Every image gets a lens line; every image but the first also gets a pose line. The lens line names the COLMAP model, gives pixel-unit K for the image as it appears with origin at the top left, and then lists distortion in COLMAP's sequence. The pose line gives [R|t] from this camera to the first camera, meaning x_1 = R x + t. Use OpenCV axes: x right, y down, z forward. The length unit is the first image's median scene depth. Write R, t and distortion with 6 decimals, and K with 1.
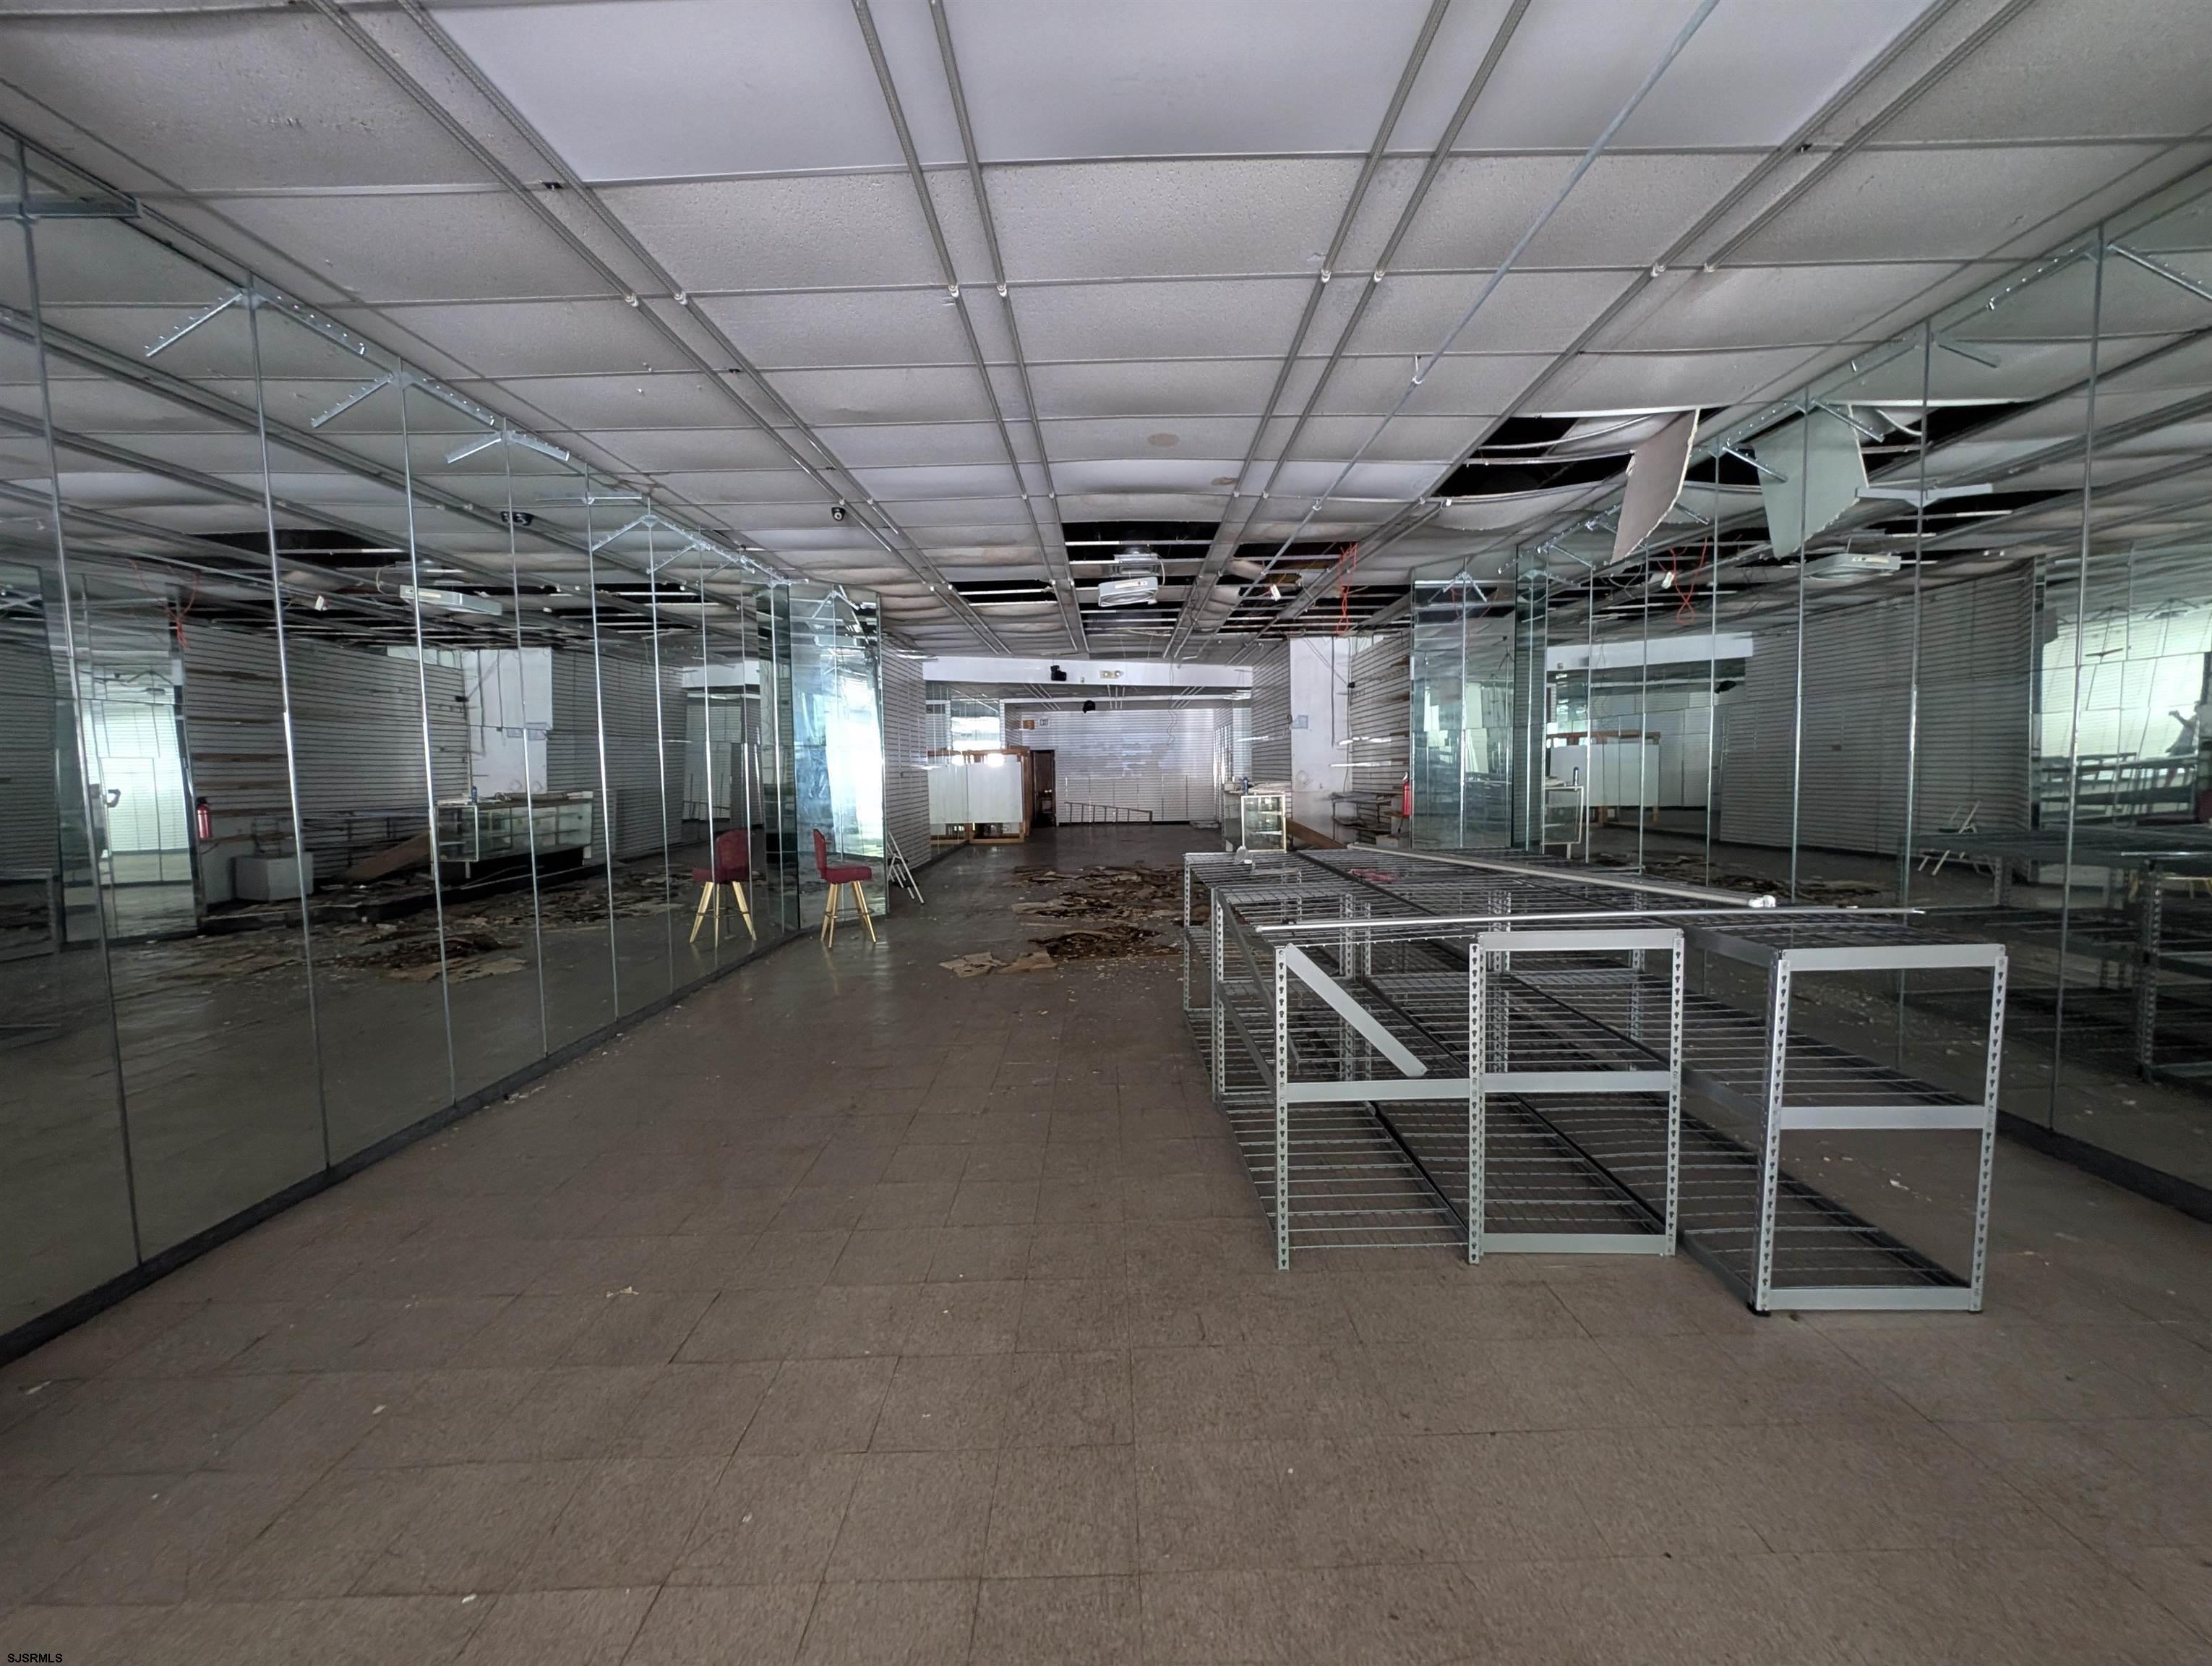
lens RADIAL K [[833.3, 0, 1108.4], [0, 833.3, 825.7], [0, 0, 1]] dist [0.007388, -0.003278]
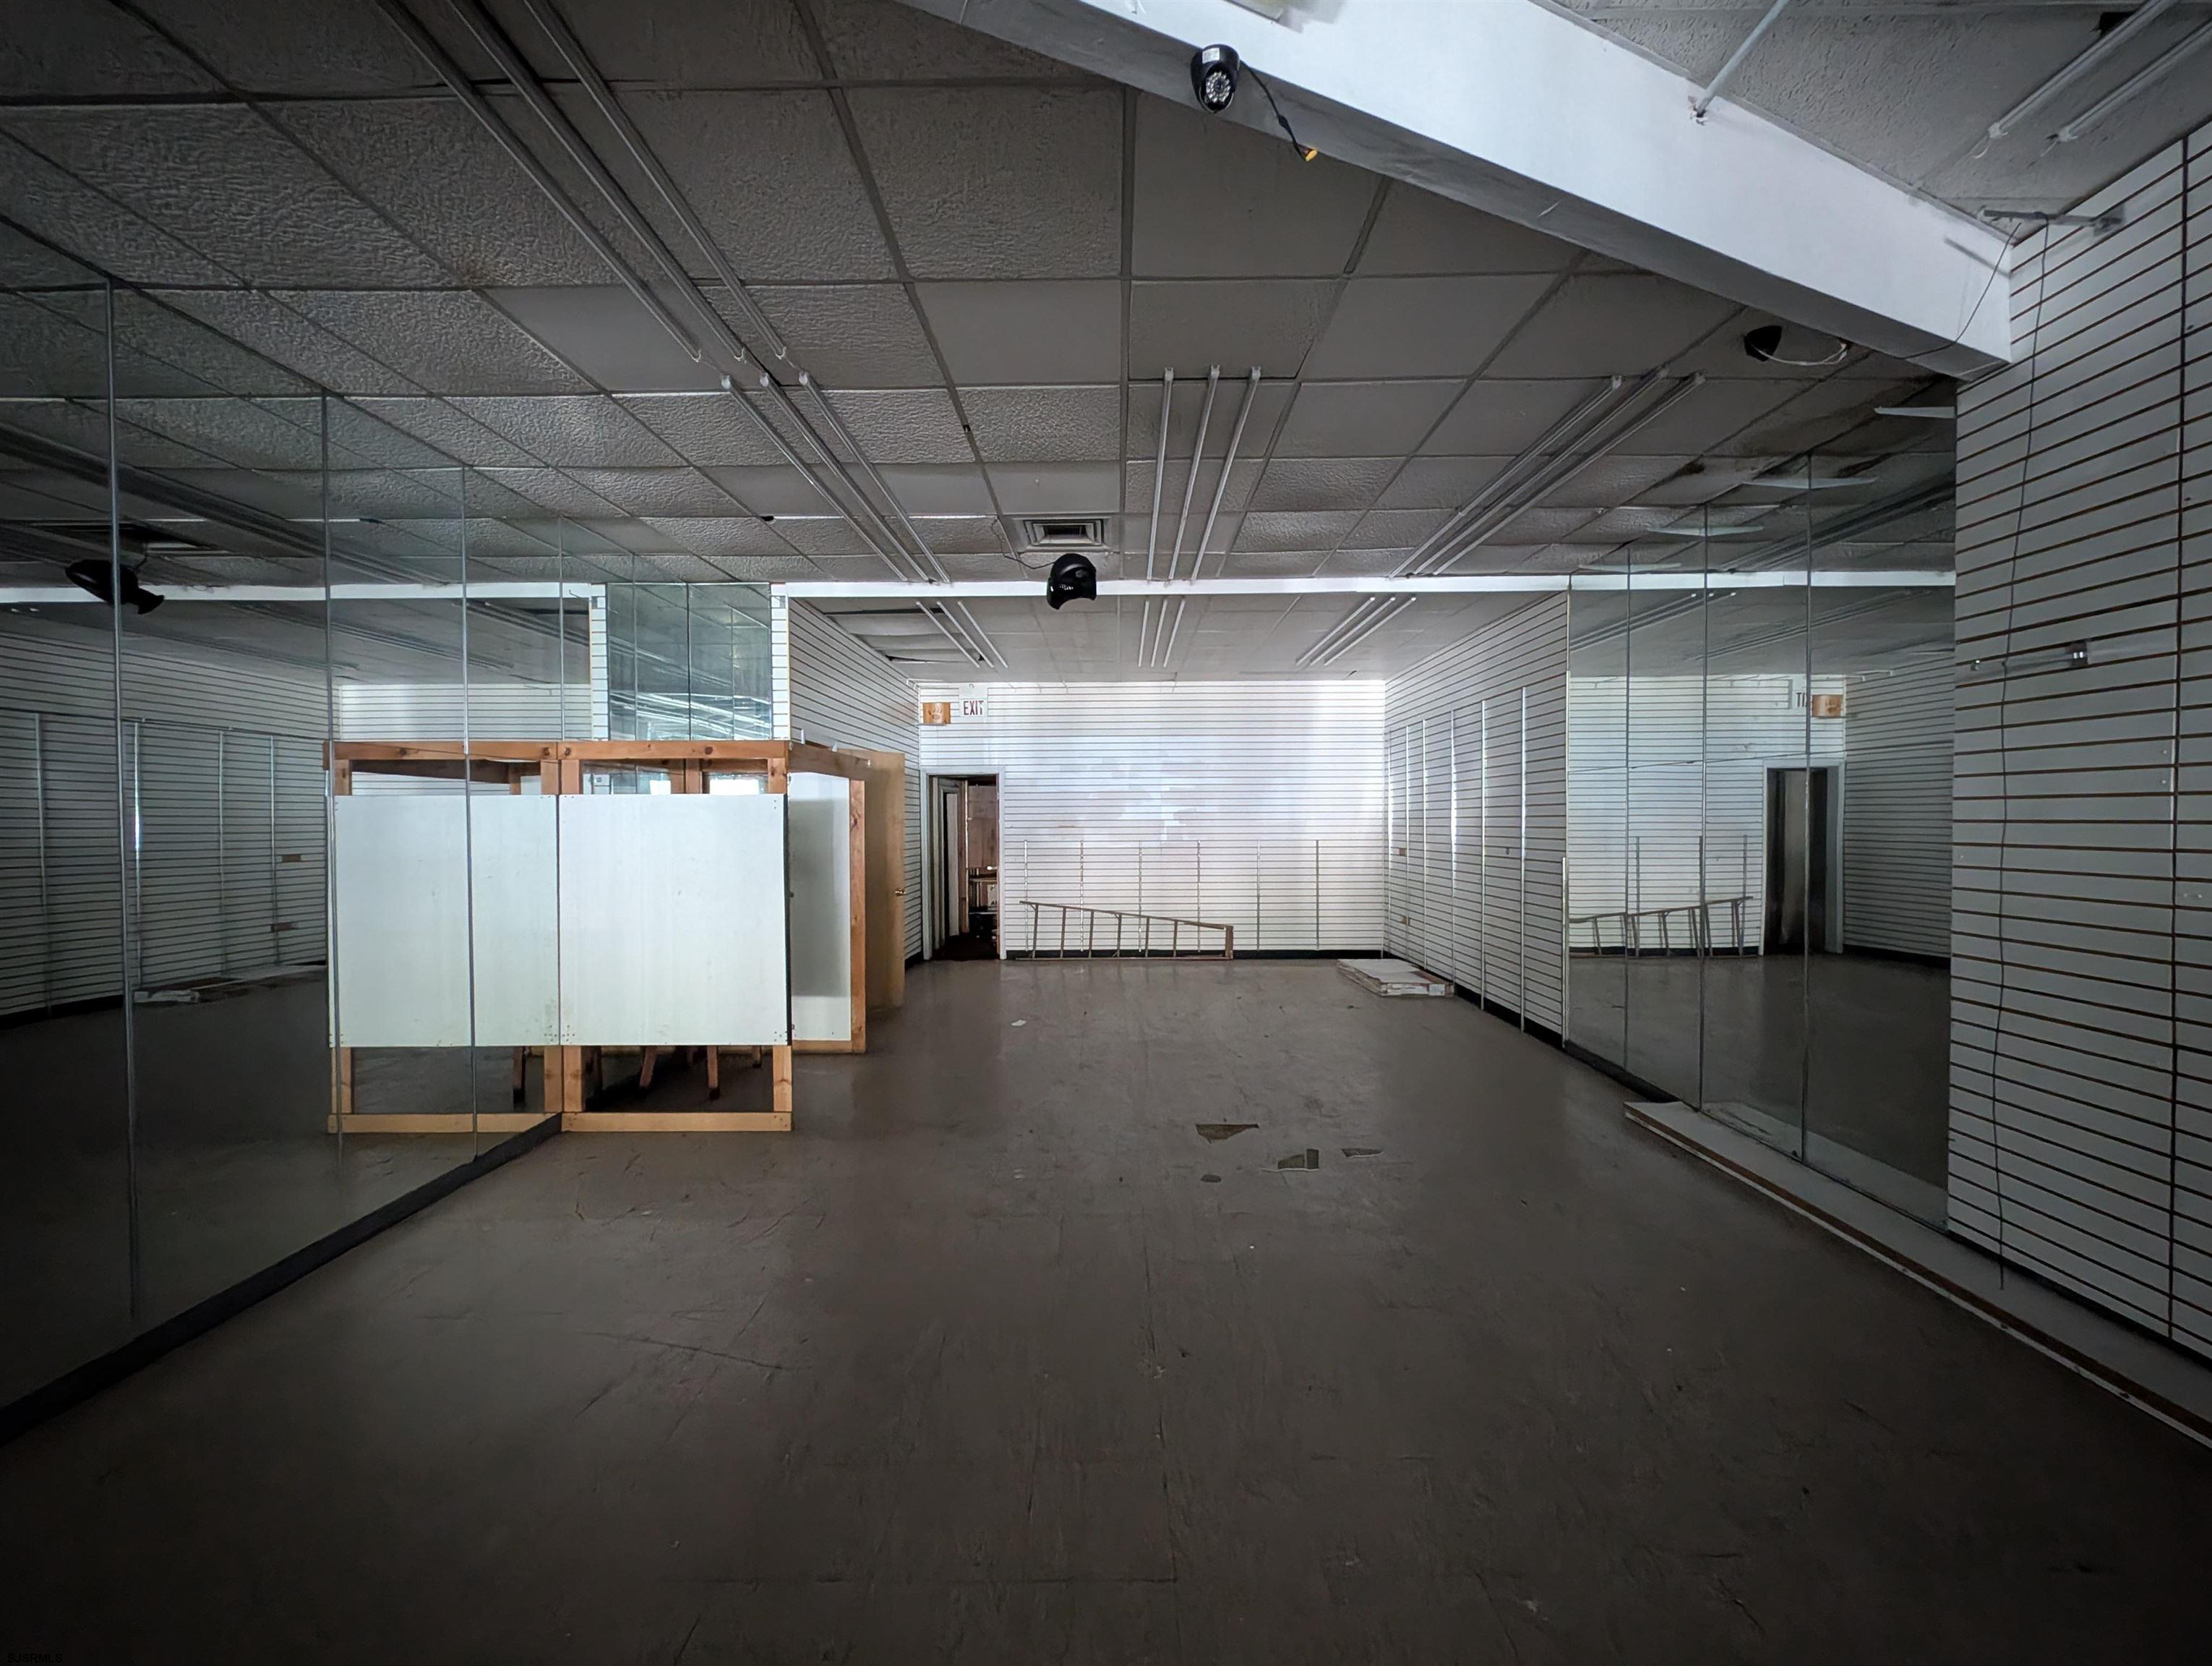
lens RADIAL K [[833.3, 0, 1104.3], [0, 833.3, 836.7], [0, 0, 1]] dist [0.007388, -0.003278]
pose [[0.999847, 0.014131, -0.010310, -0.007988], [-0.014592, 0.998826, -0.046191, -0.046380], [0.009645, 0.046334, 0.998879, 0.657435]]
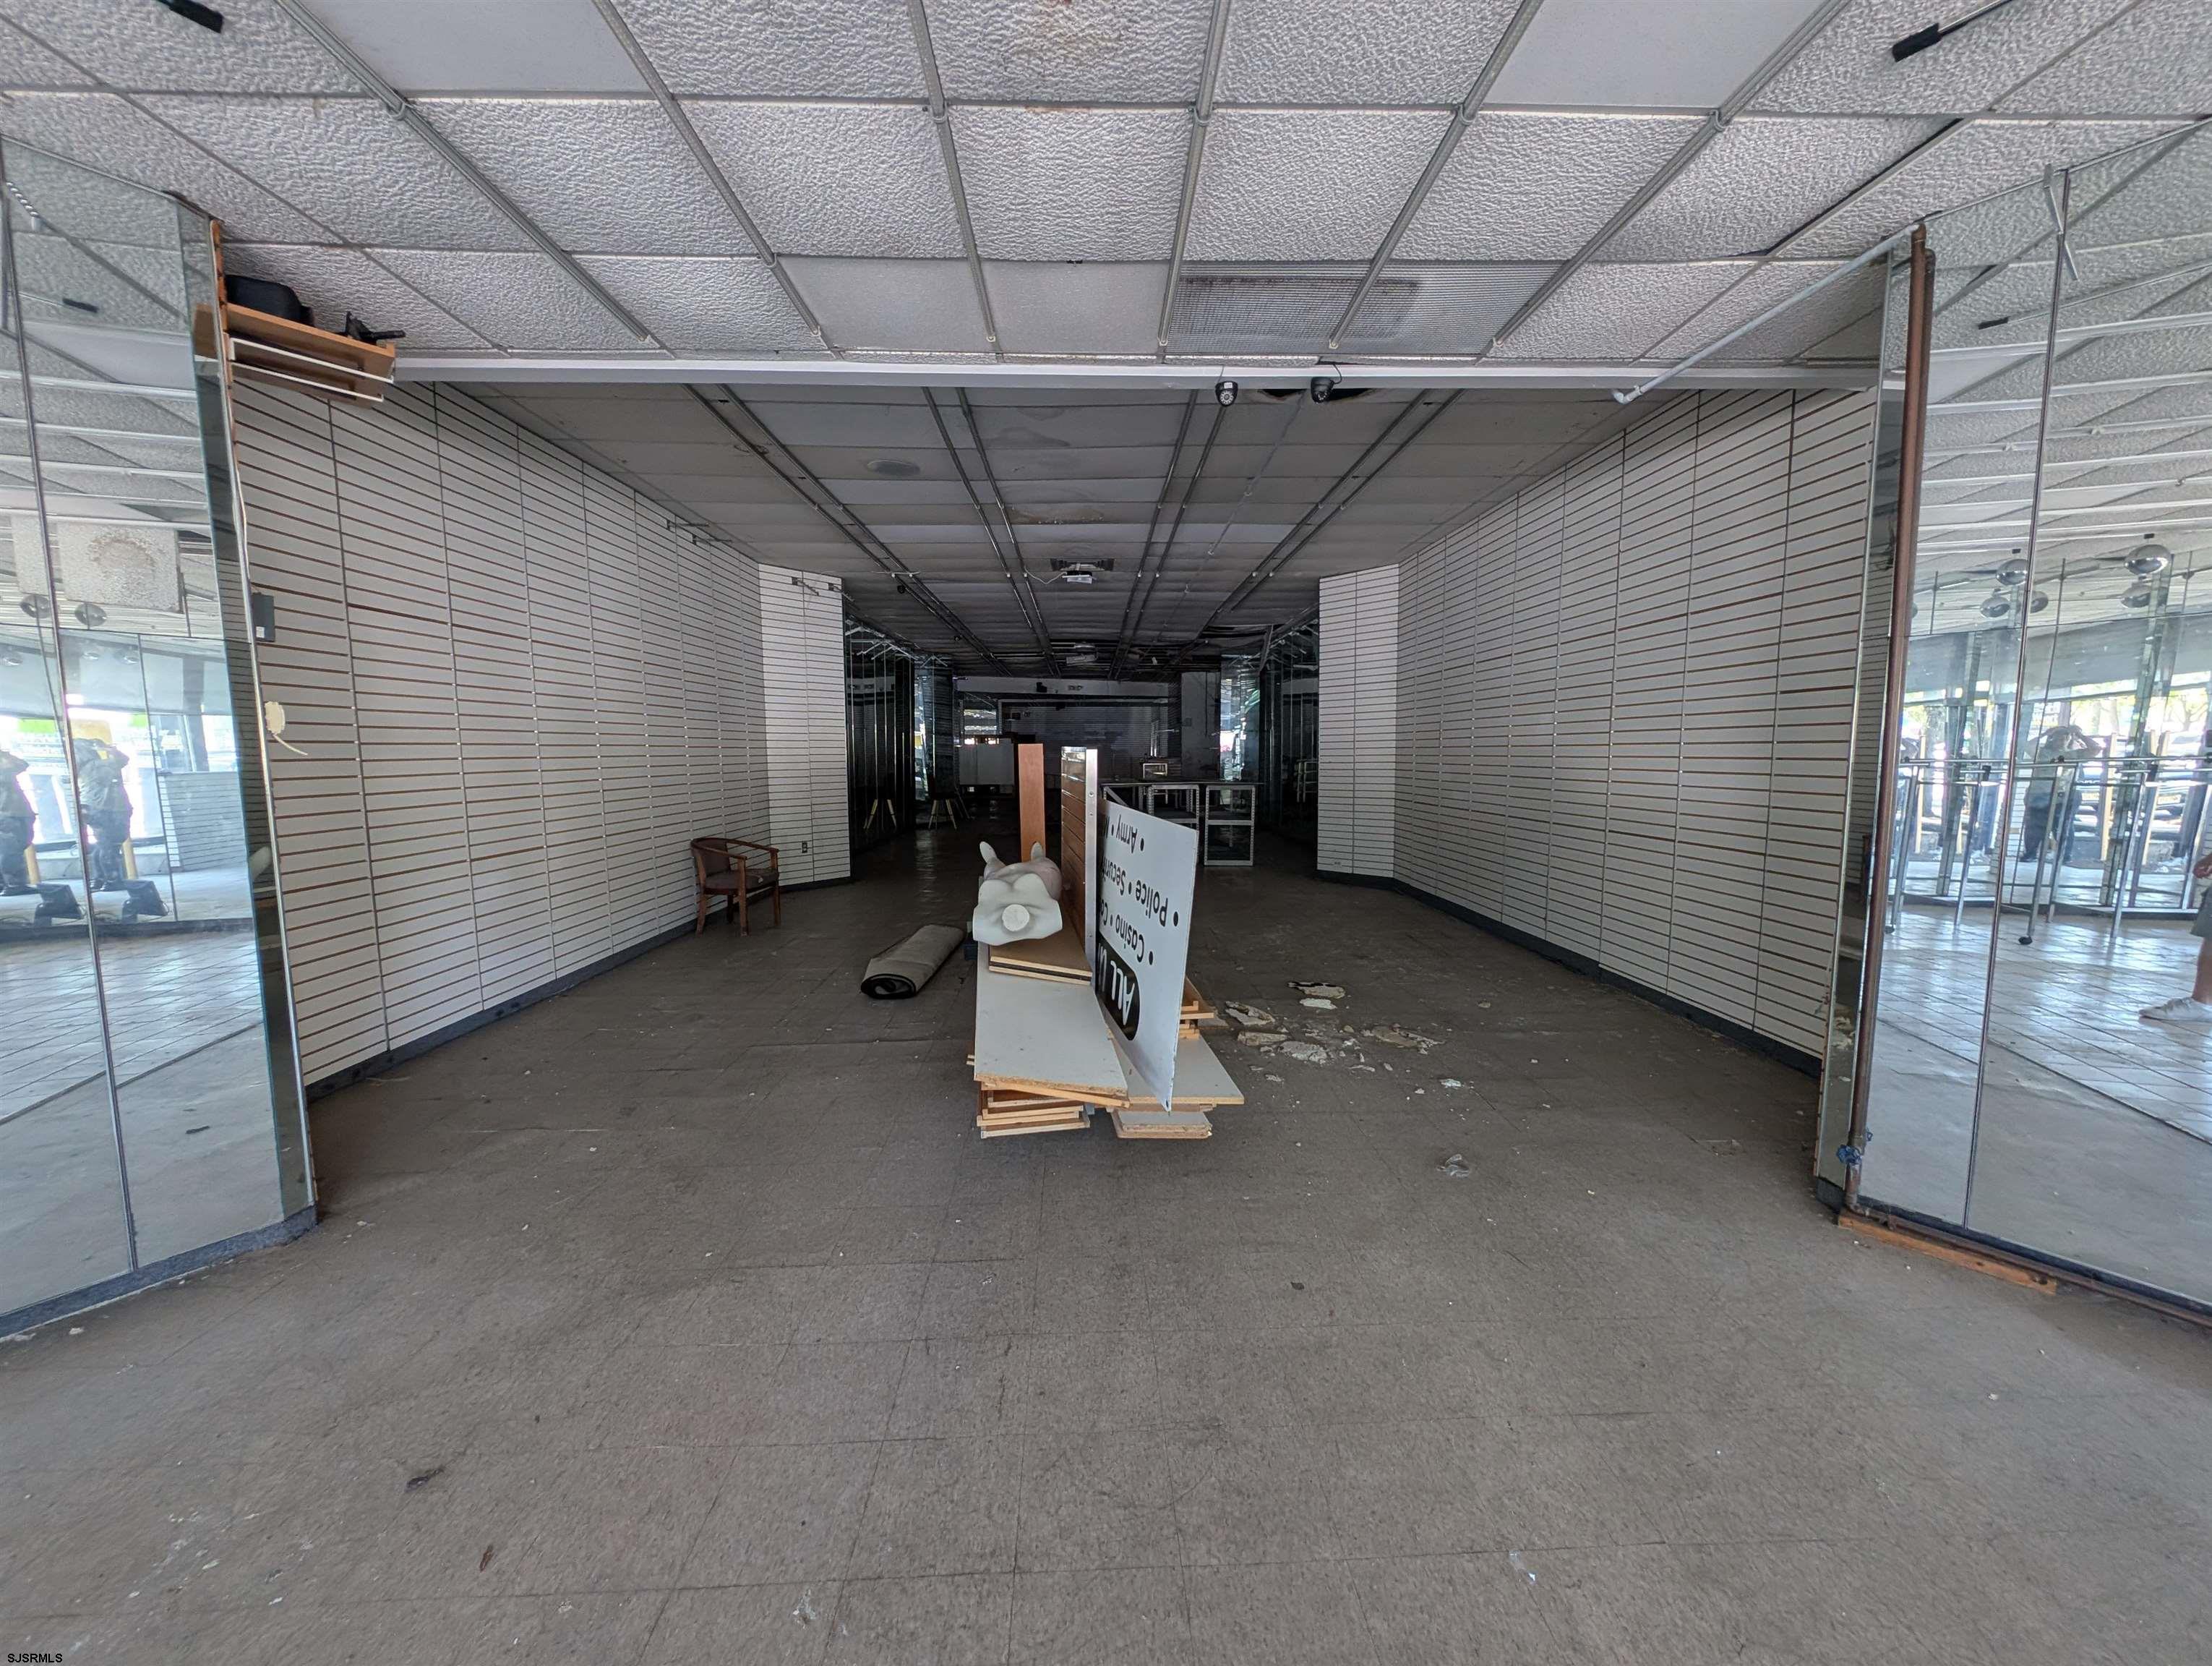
lens RADIAL K [[833.3, 0, 1102.3], [0, 833.3, 829.6], [0, 0, 1]] dist [0.007388, -0.003278]
pose [[0.999464, 0.014349, 0.029436, 0.009595], [-0.015055, 0.999601, 0.023900, 0.033896], [-0.029082, -0.024330, 0.999281, -0.421310]]
